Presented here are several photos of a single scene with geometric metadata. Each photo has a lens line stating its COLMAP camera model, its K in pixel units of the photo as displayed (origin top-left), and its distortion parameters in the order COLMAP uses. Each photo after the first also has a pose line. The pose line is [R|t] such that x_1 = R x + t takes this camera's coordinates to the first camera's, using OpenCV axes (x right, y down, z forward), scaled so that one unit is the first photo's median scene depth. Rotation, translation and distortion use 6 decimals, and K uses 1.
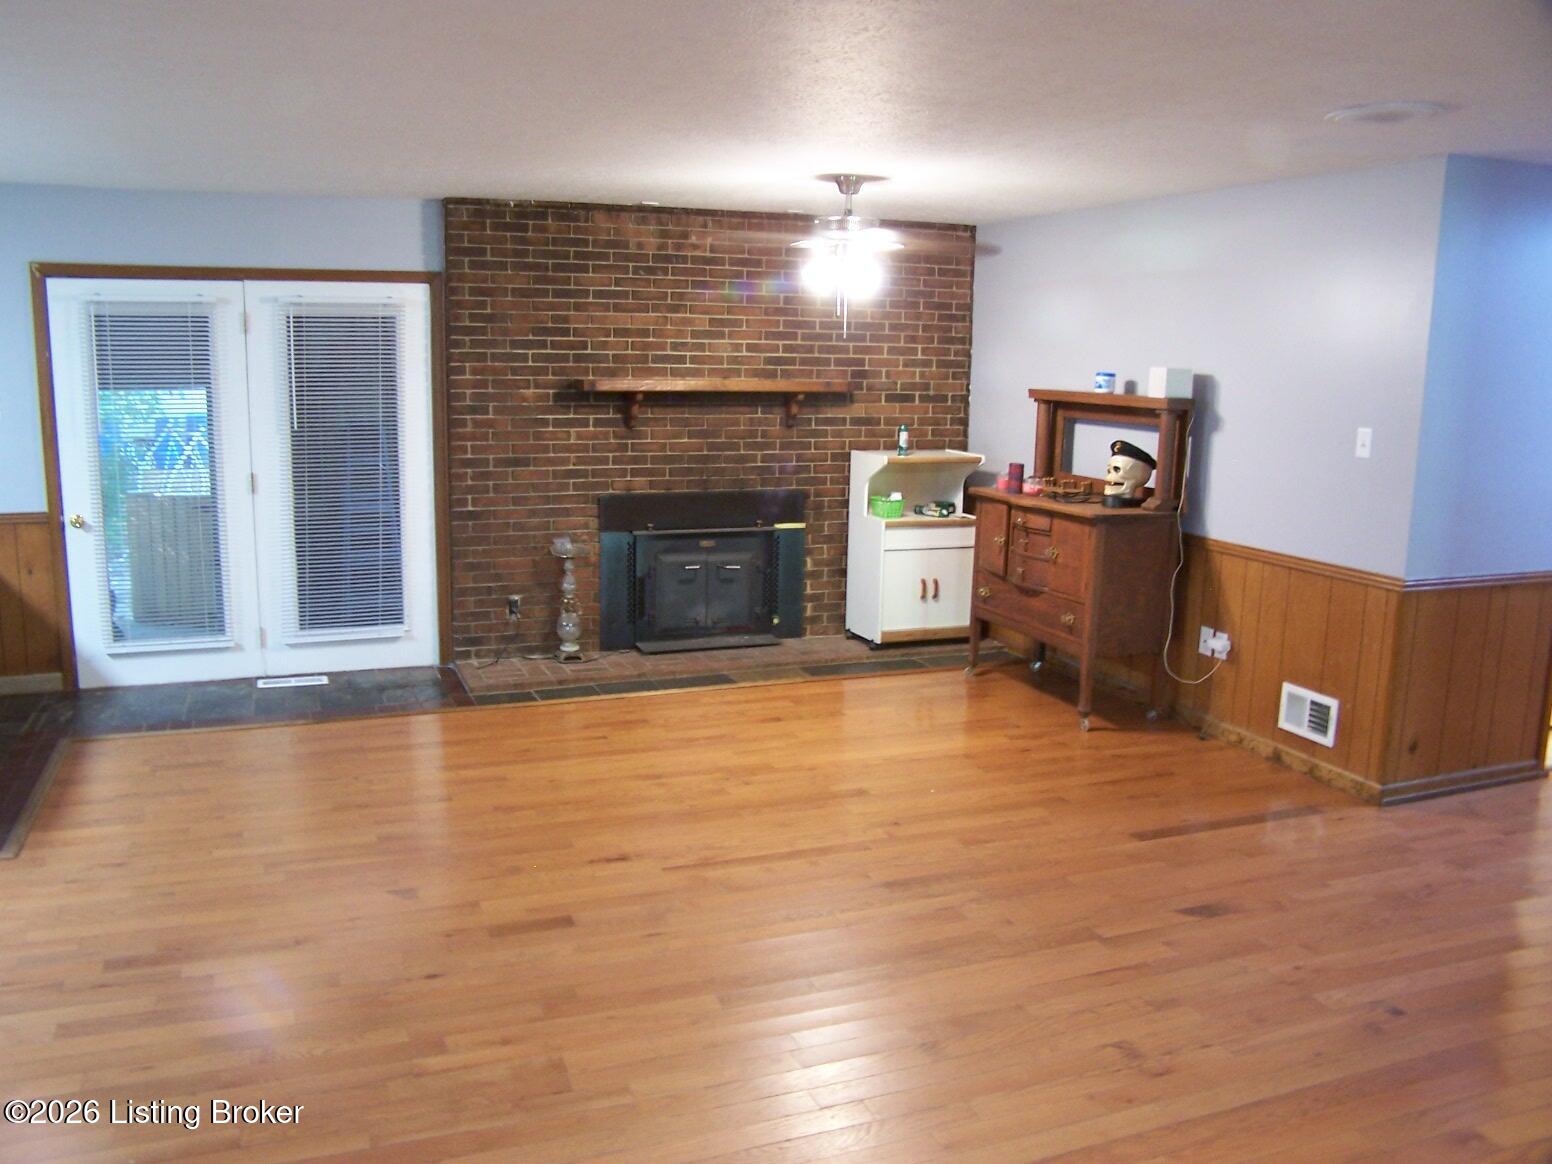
lens RADIAL K [[1255.1, 0, 741.8], [0, 1255.1, 588.5], [0, 0, 1]] dist [-0.143501, 0.114680]
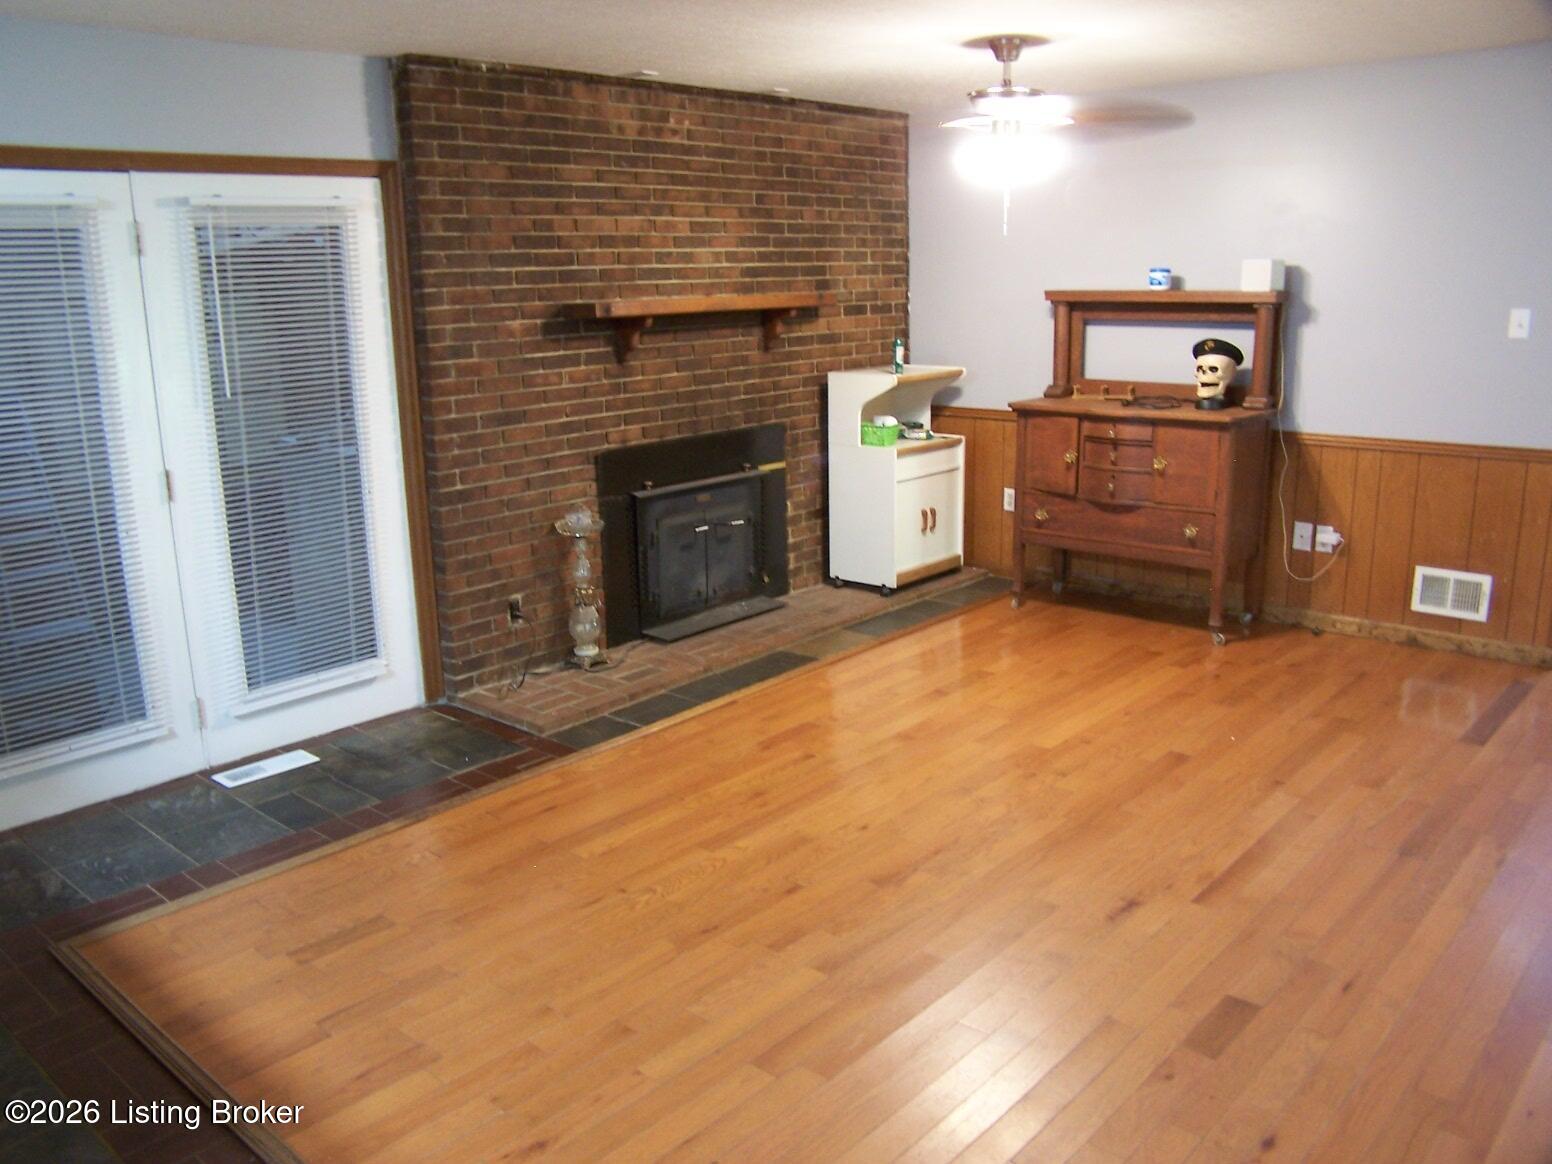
lens RADIAL K [[1255.1, 0, 741.8], [0, 1255.1, 588.5], [0, 0, 1]] dist [-0.143501, 0.114680]
pose [[0.893132, -0.146221, 0.425364, -0.385288], [0.121782, 0.988974, 0.084260, -0.045985], [-0.432994, -0.023454, 0.901092, 0.260671]]
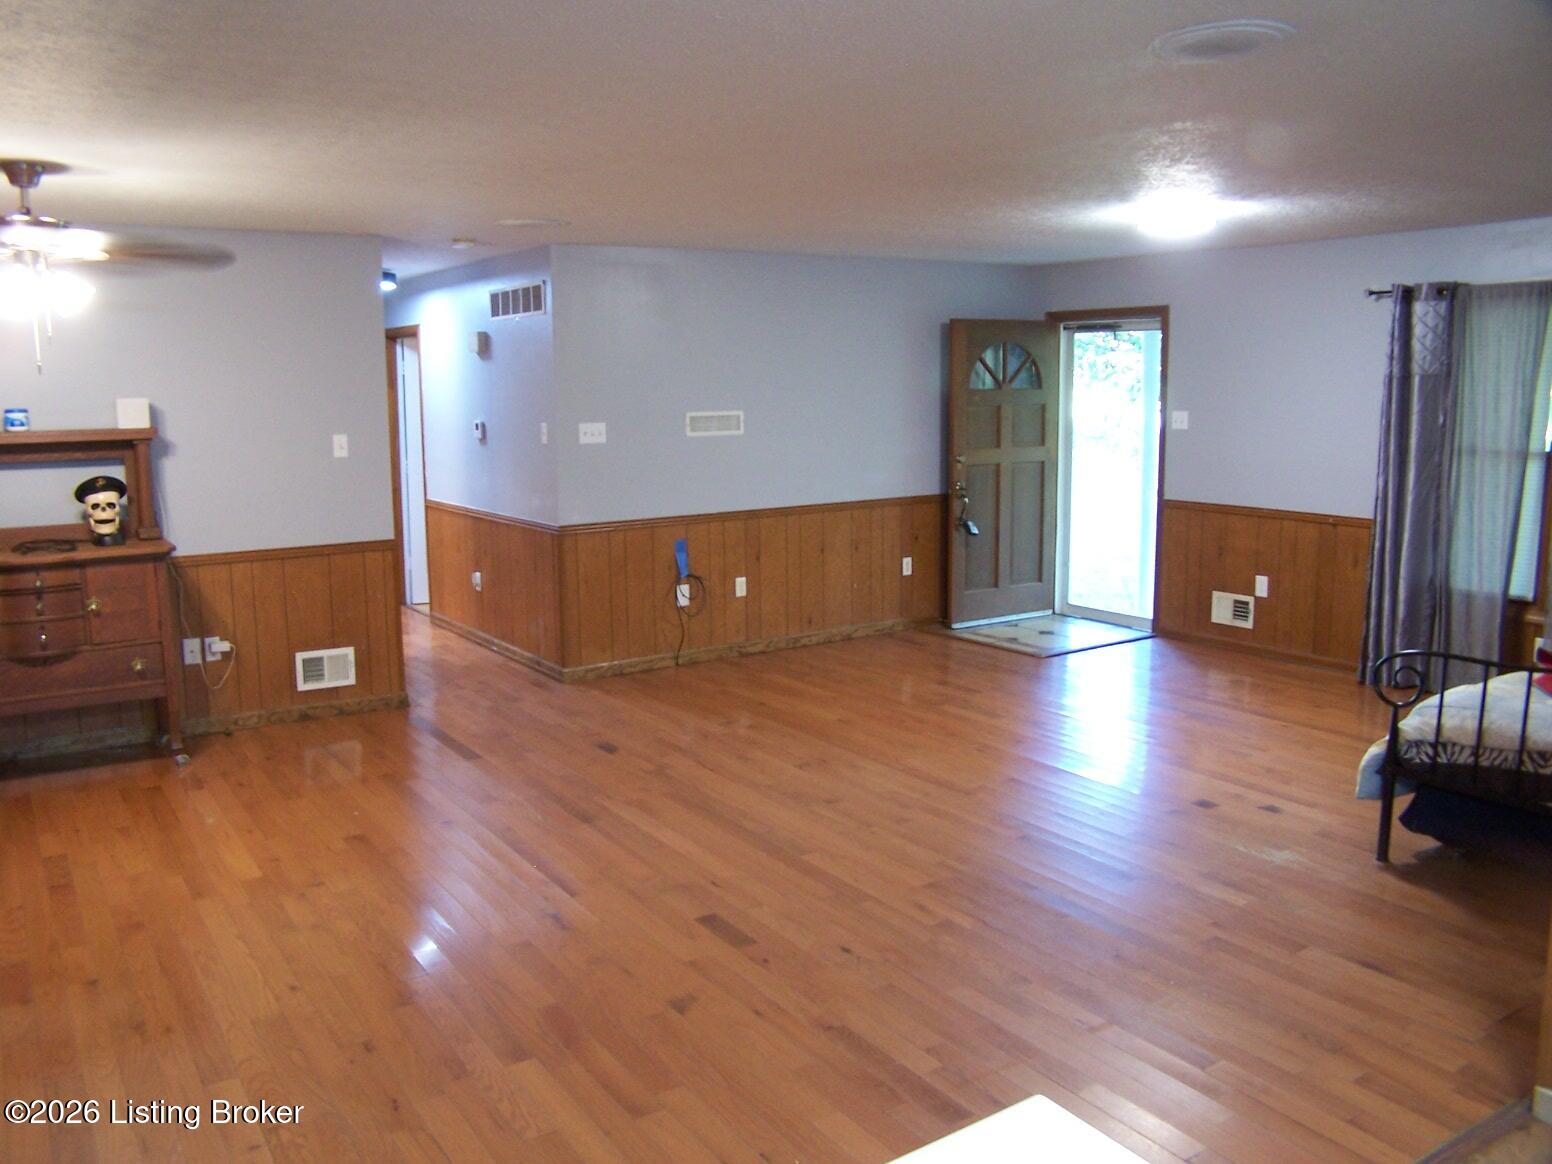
lens RADIAL K [[1255.1, 0, 741.8], [0, 1255.1, 588.5], [0, 0, 1]] dist [-0.143501, 0.114680]
pose [[-0.212128, -0.170764, 0.962207, -0.625893], [0.184996, 0.959794, 0.211120, -0.123807], [-0.959572, 0.222789, -0.172008, 0.607567]]
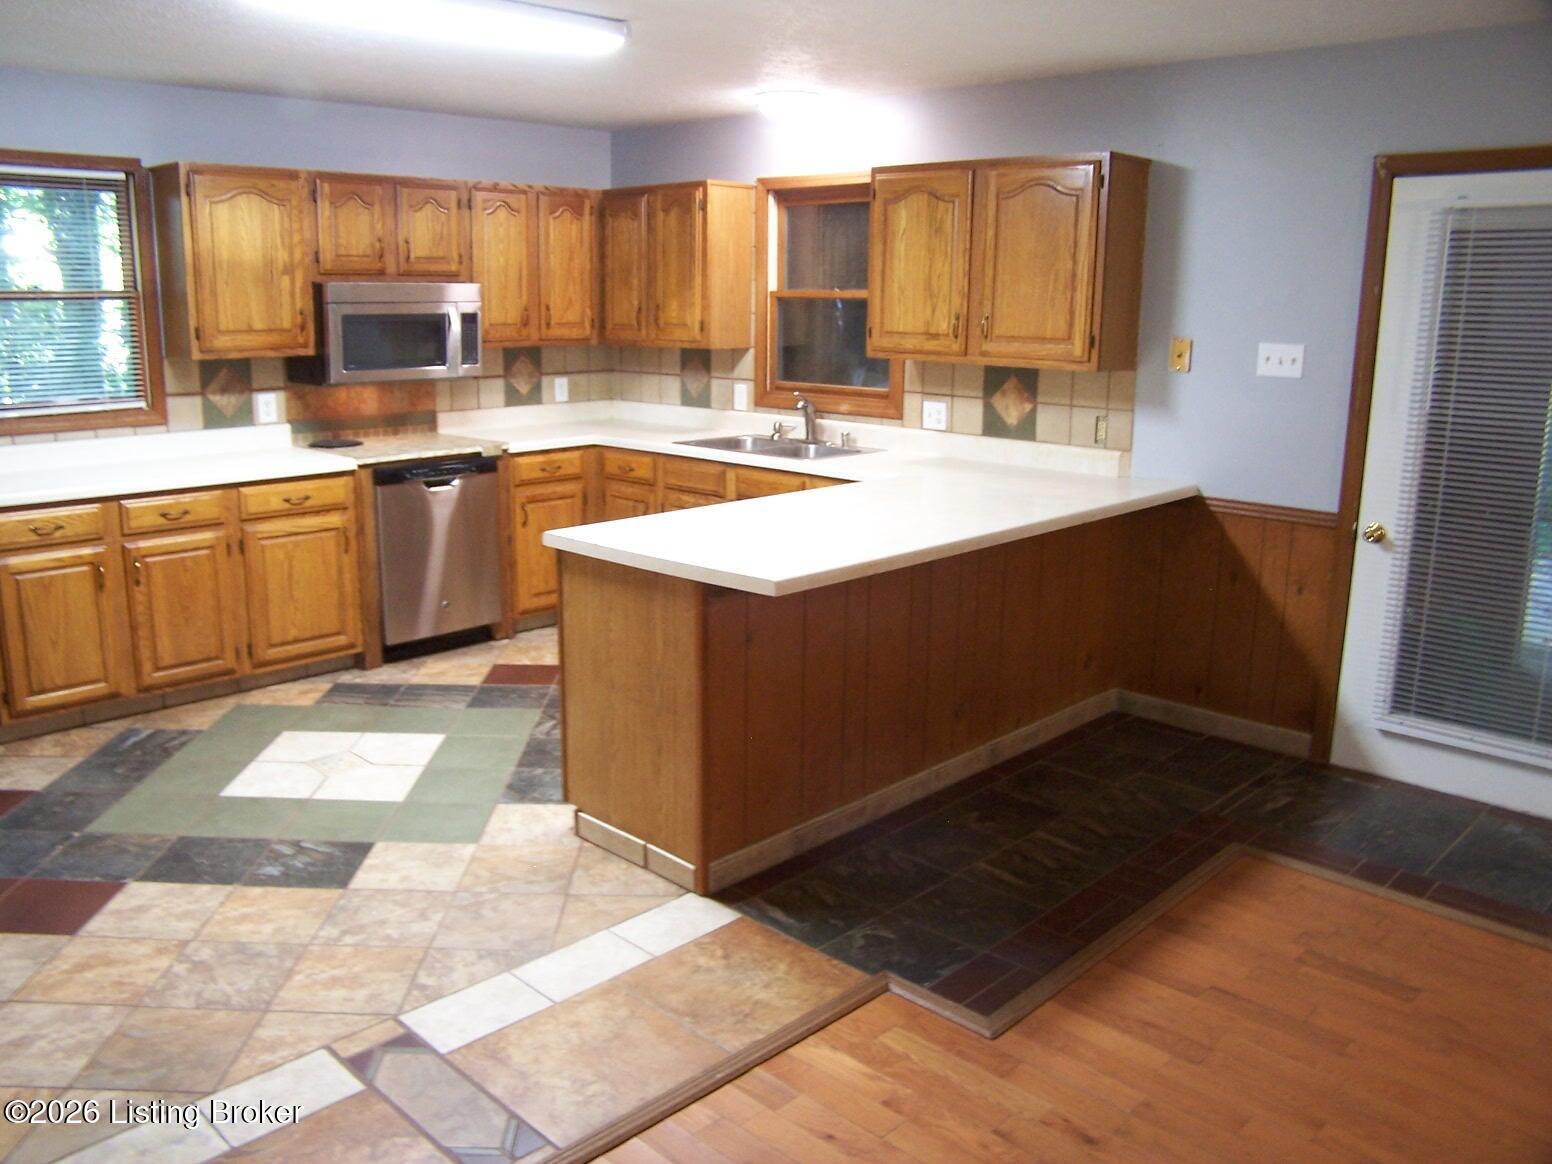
lens RADIAL K [[1255.1, 0, 741.8], [0, 1255.1, 588.5], [0, 0, 1]] dist [-0.143501, 0.114680]
pose [[0.409300, 0.196249, -0.891044, -0.063408], [-0.166016, 0.976310, 0.138769, -0.054862], [0.897169, 0.091129, 0.432184, 0.340771]]
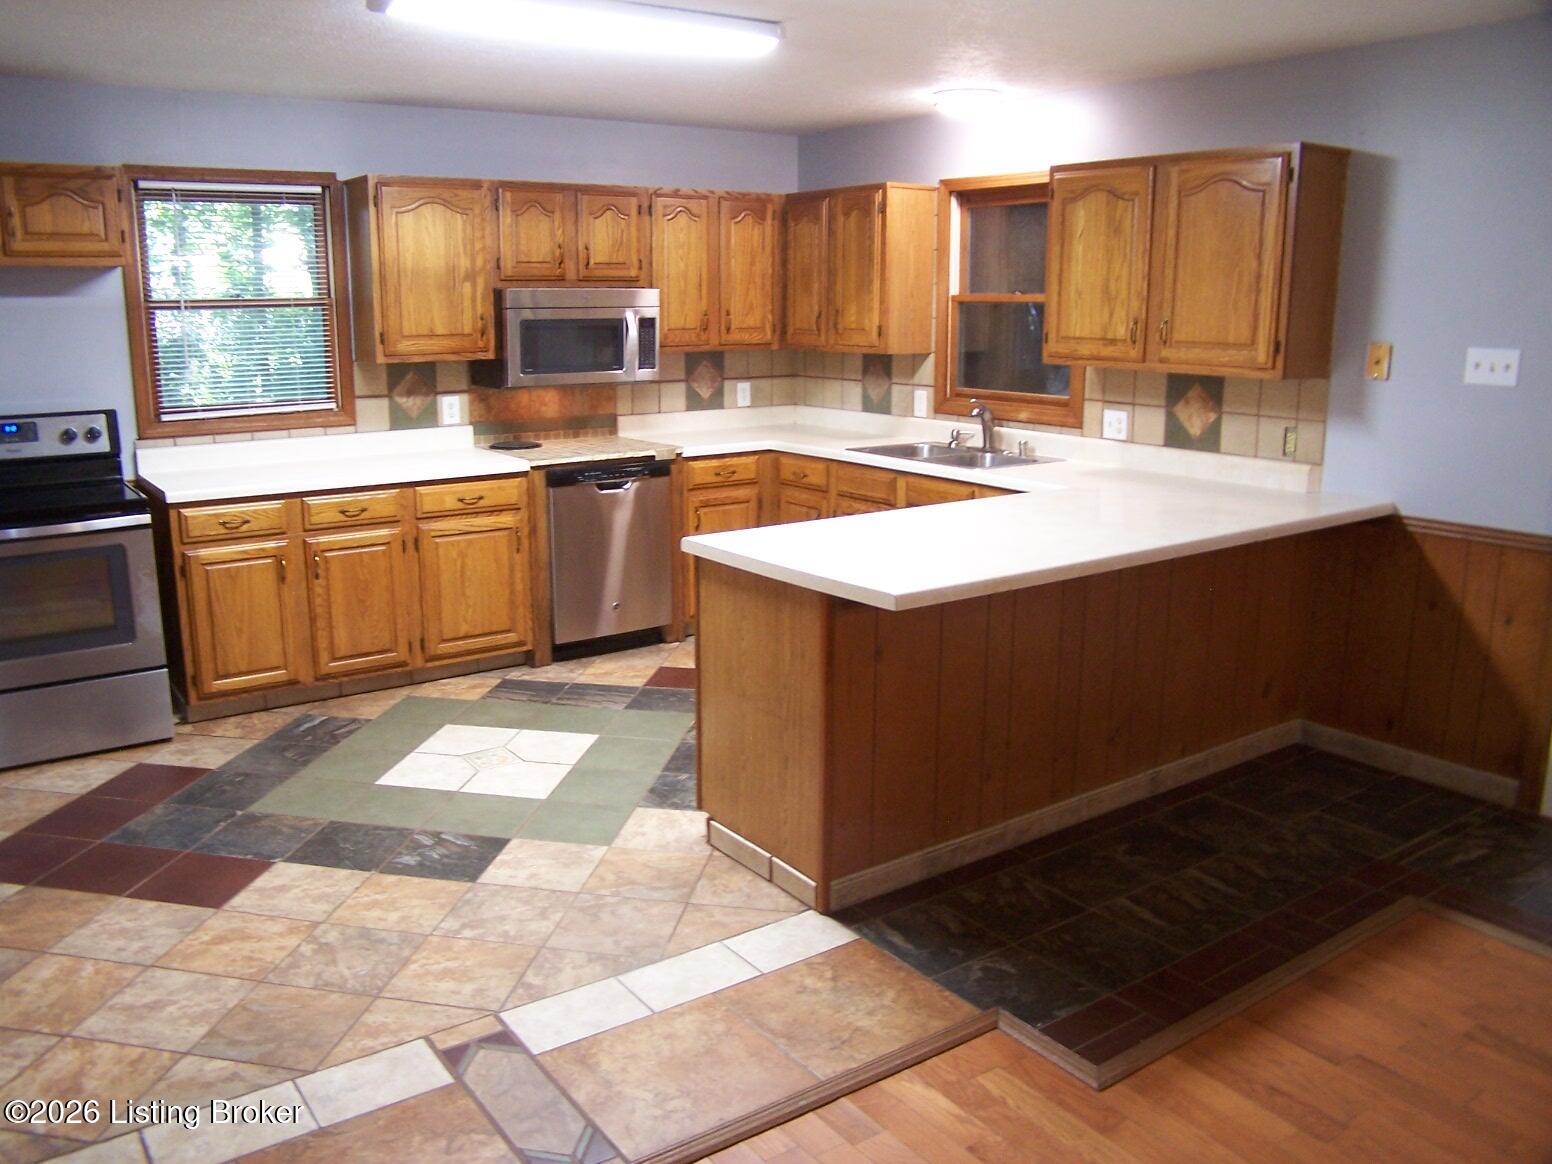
lens RADIAL K [[1255.1, 0, 741.8], [0, 1255.1, 588.5], [0, 0, 1]] dist [-0.143501, 0.114680]
pose [[0.238262, 0.202607, -0.949833, -0.061261], [-0.168606, 0.971776, 0.164993, -0.061718], [0.956454, 0.120836, 0.265698, 0.379527]]
